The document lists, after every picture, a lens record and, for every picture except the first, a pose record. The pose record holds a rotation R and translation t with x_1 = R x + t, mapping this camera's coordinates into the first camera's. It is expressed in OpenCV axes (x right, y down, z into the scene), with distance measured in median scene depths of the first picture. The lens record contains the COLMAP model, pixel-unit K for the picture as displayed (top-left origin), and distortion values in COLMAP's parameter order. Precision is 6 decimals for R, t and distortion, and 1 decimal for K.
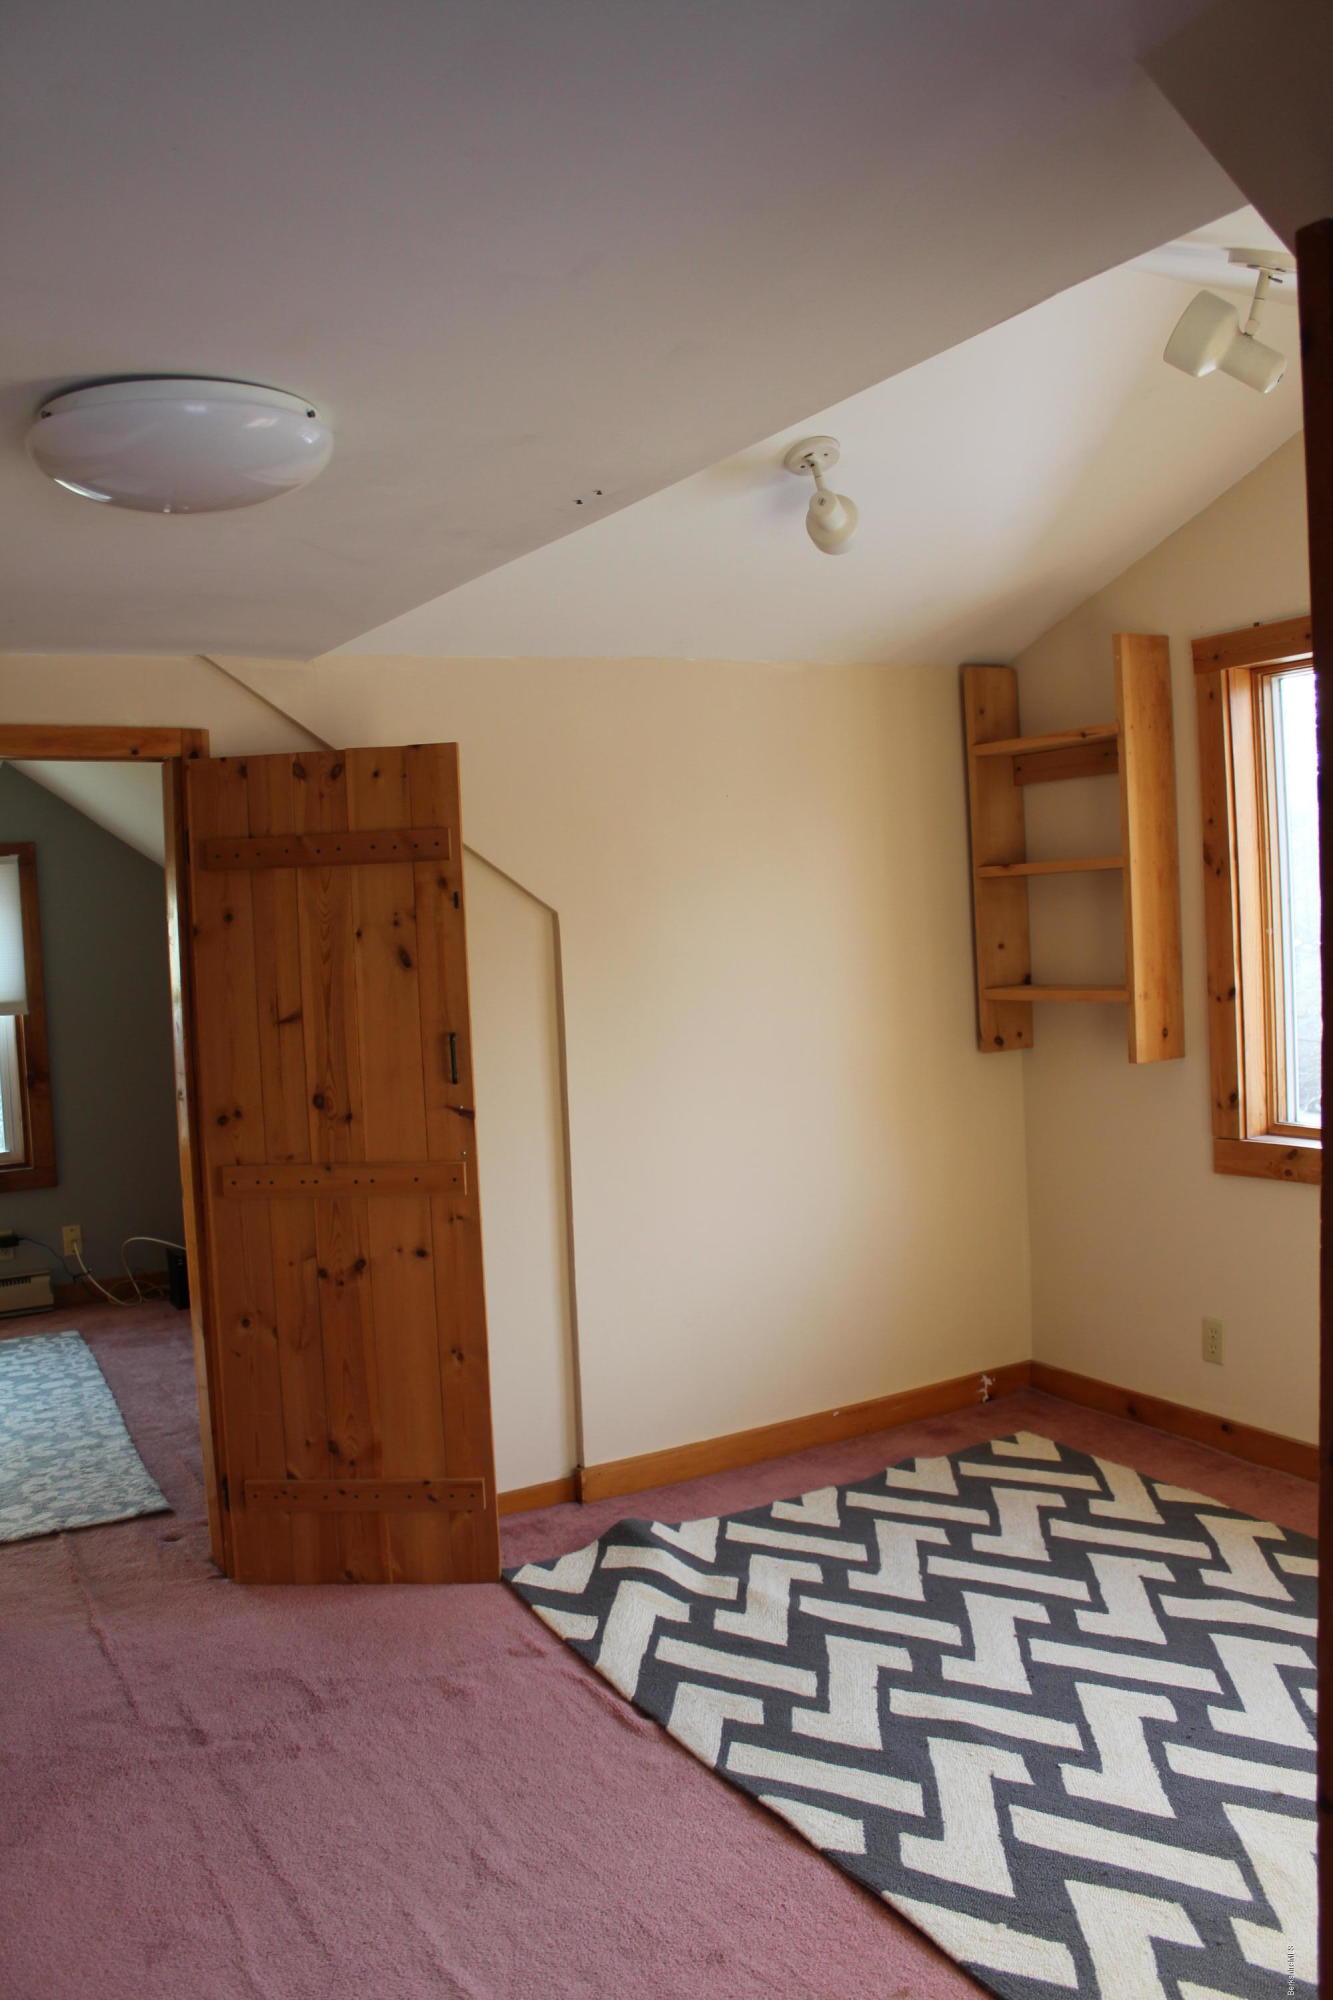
lens RADIAL K [[1662.1, 0, 666.5], [0, 1662.1, 1000.0], [0, 0, 1]] dist [-0.160533, 0.104161]
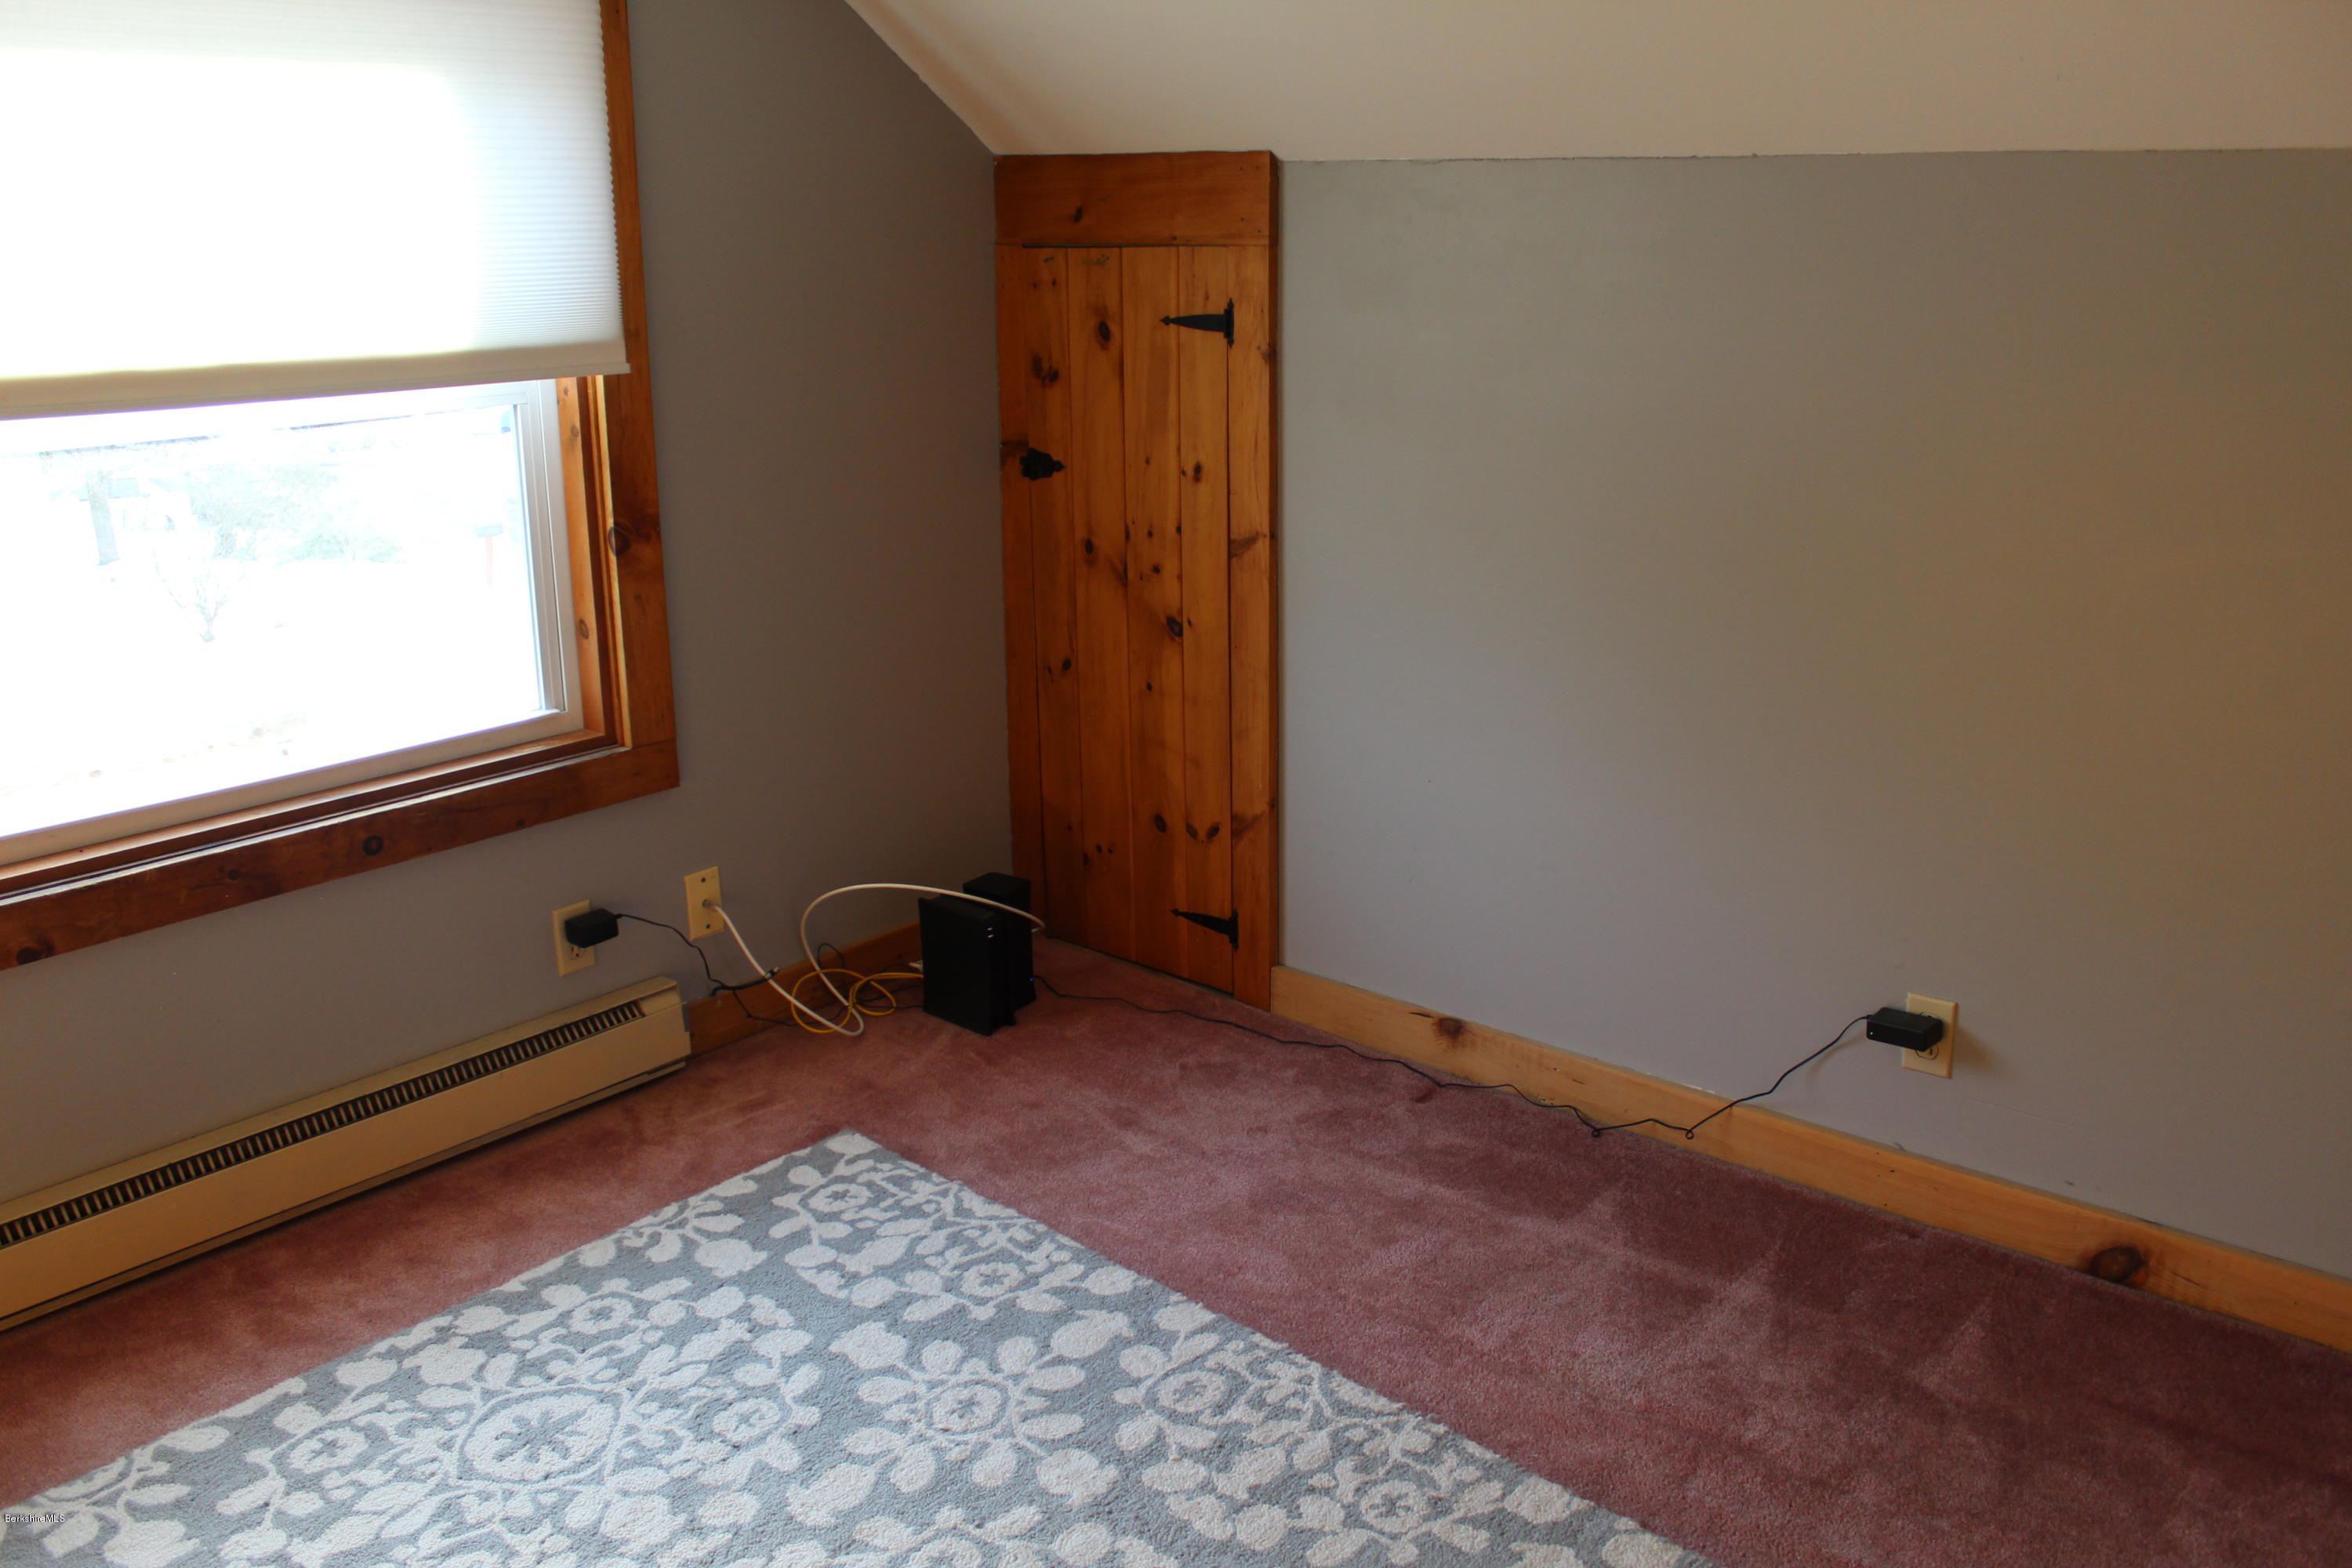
lens RADIAL K [[1954.6, 0, 1176.0], [0, 1954.6, 784.0], [0, 0, 1]] dist [-0.160533, 0.104161]
pose [[0.927610, -0.071691, 0.366606, -0.491178], [-0.016481, 0.972600, 0.231898, -0.005132], [-0.373186, -0.221153, 0.901012, 0.557502]]
